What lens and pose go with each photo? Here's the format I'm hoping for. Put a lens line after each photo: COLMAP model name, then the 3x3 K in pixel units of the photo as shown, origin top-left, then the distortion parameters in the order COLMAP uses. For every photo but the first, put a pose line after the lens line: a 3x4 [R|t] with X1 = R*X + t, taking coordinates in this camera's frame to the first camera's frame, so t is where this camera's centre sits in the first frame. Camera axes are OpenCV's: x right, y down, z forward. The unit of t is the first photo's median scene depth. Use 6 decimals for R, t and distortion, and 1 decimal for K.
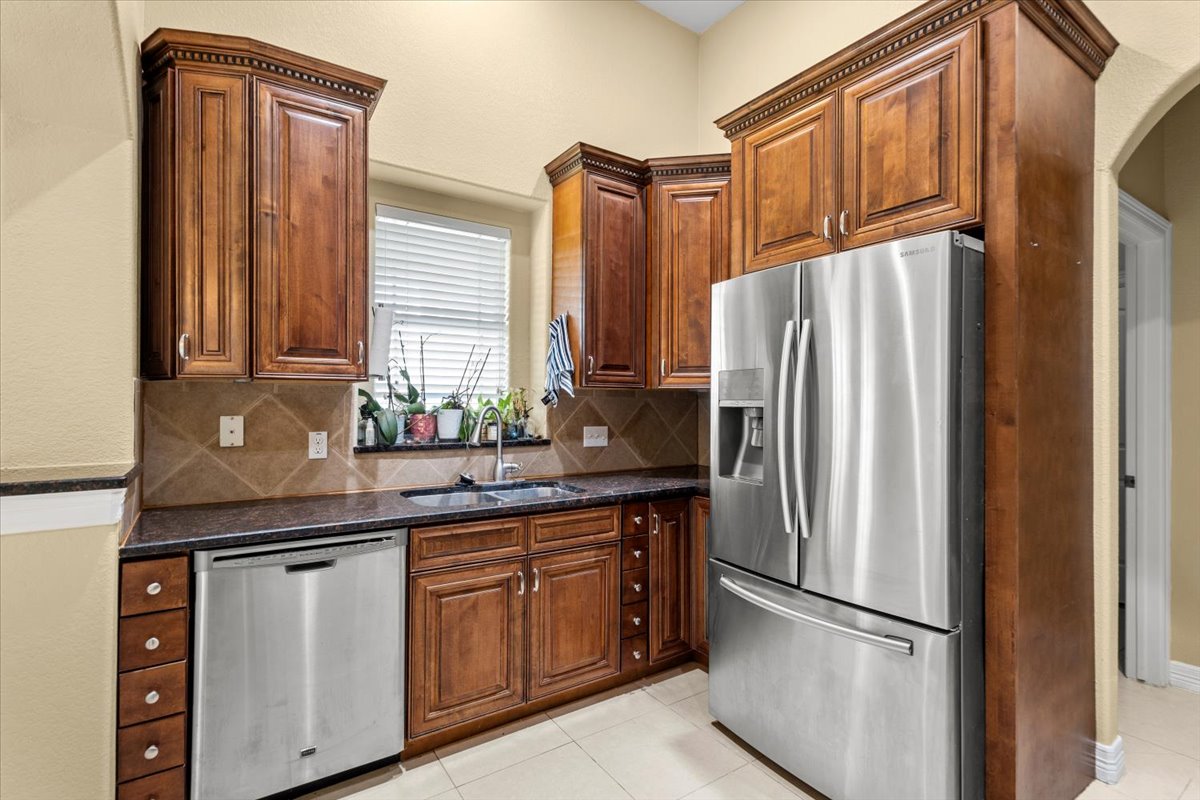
lens RADIAL K [[566.7, 0, 607.2], [0, 566.7, 402.8], [0, 0, 1]] dist [0.003967, -0.000571]
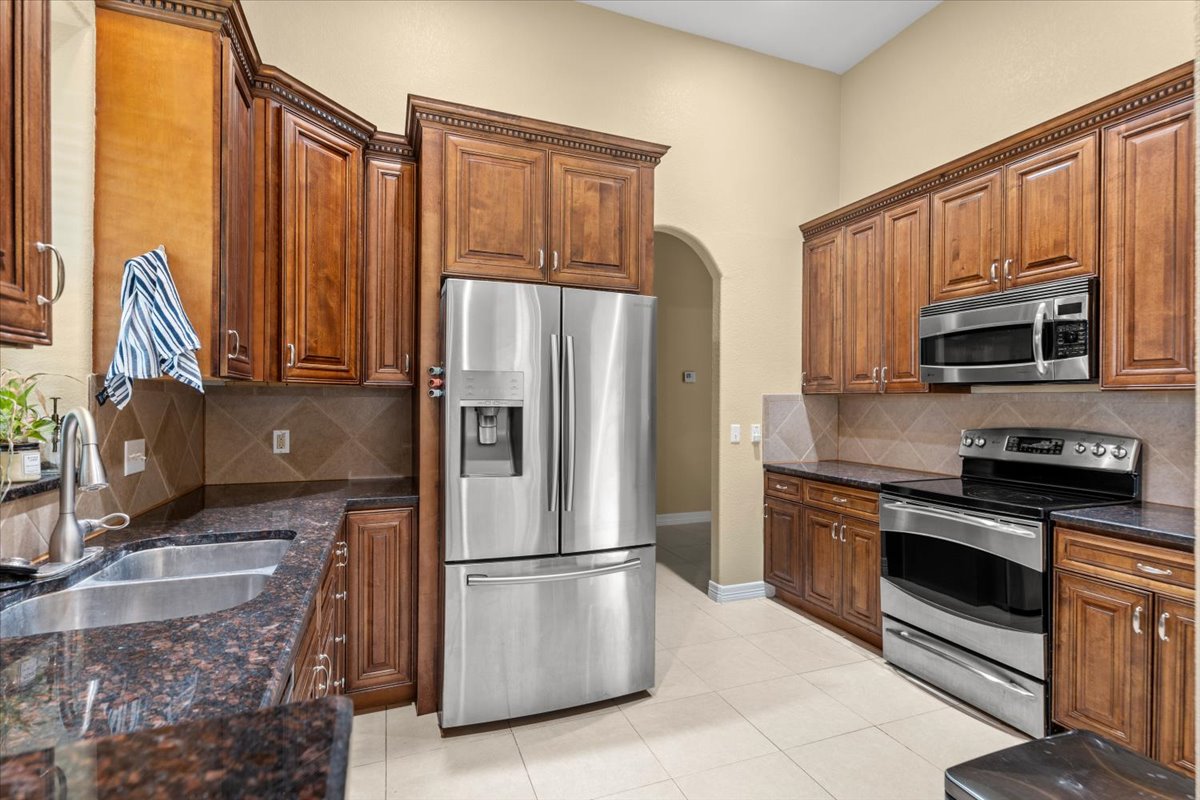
lens RADIAL K [[566.7, 0, 611.7], [0, 566.7, 399.0], [0, 0, 1]] dist [0.003967, -0.000571]
pose [[0.224650, 0.002828, 0.974435, -0.718421], [-0.006359, 0.999979, -0.001436, -0.006156], [-0.974419, -0.005873, 0.224663, 0.540937]]
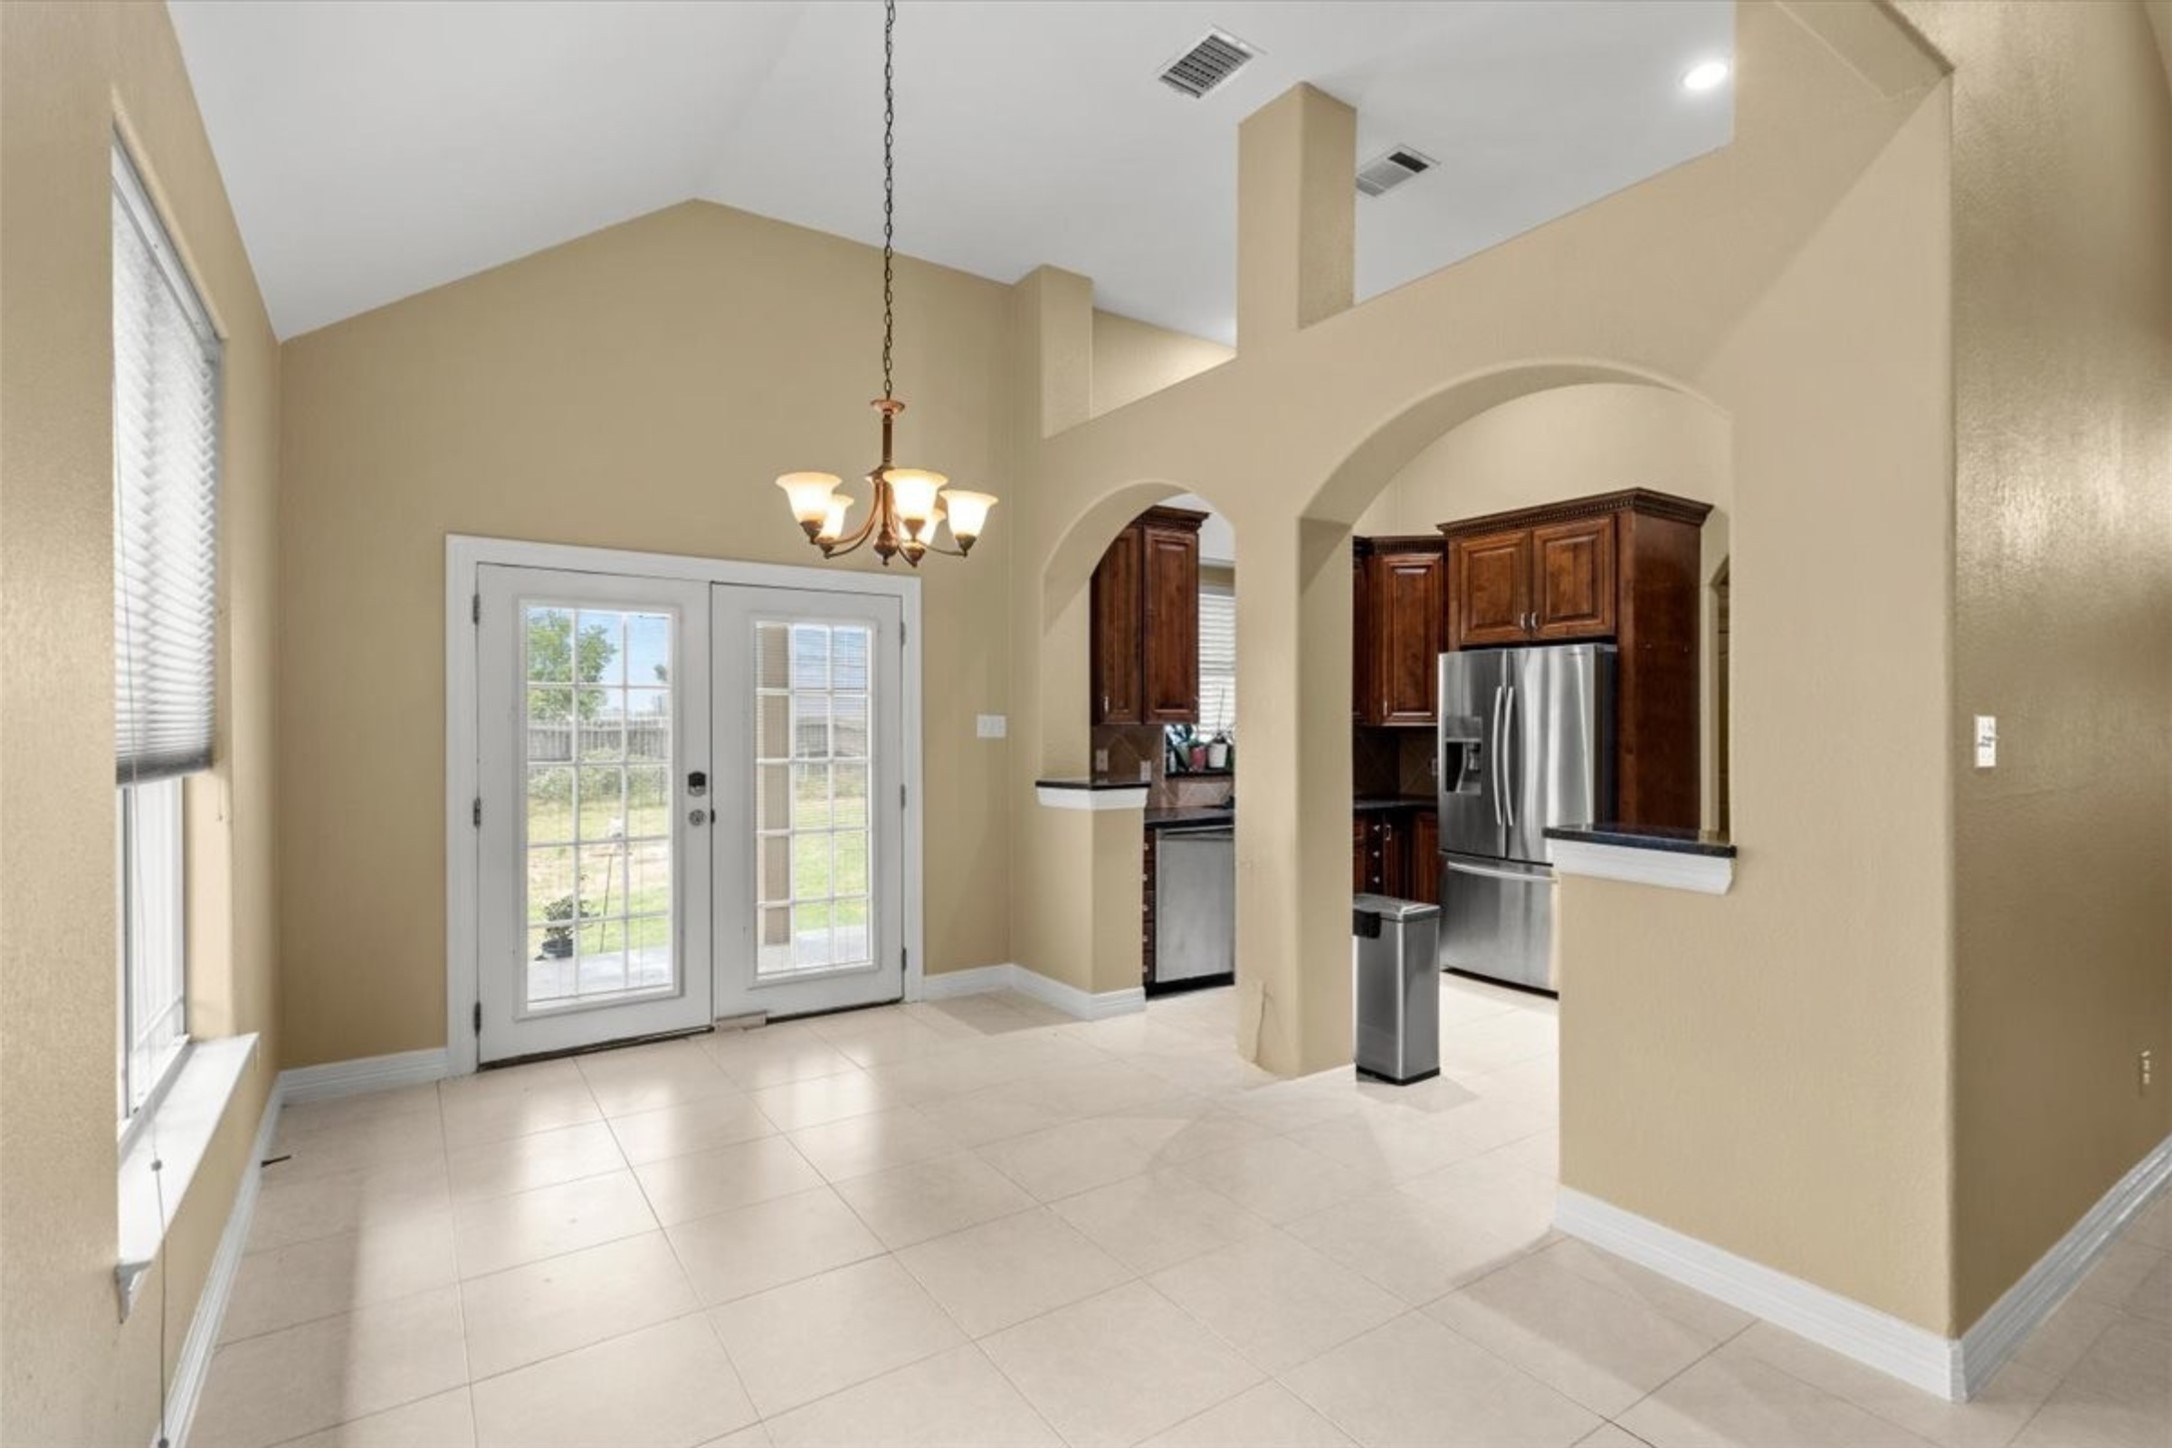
lens RADIAL K [[1025.7, 0, 1093.6], [0, 1025.7, 722.3], [0, 0, 1]] dist [0.003967, -0.000571]
pose [[0.999961, -0.004950, -0.007278, -0.675520], [0.004936, 0.999986, -0.001946, -0.041701], [0.007288, 0.001910, 0.999972, -1.593741]]
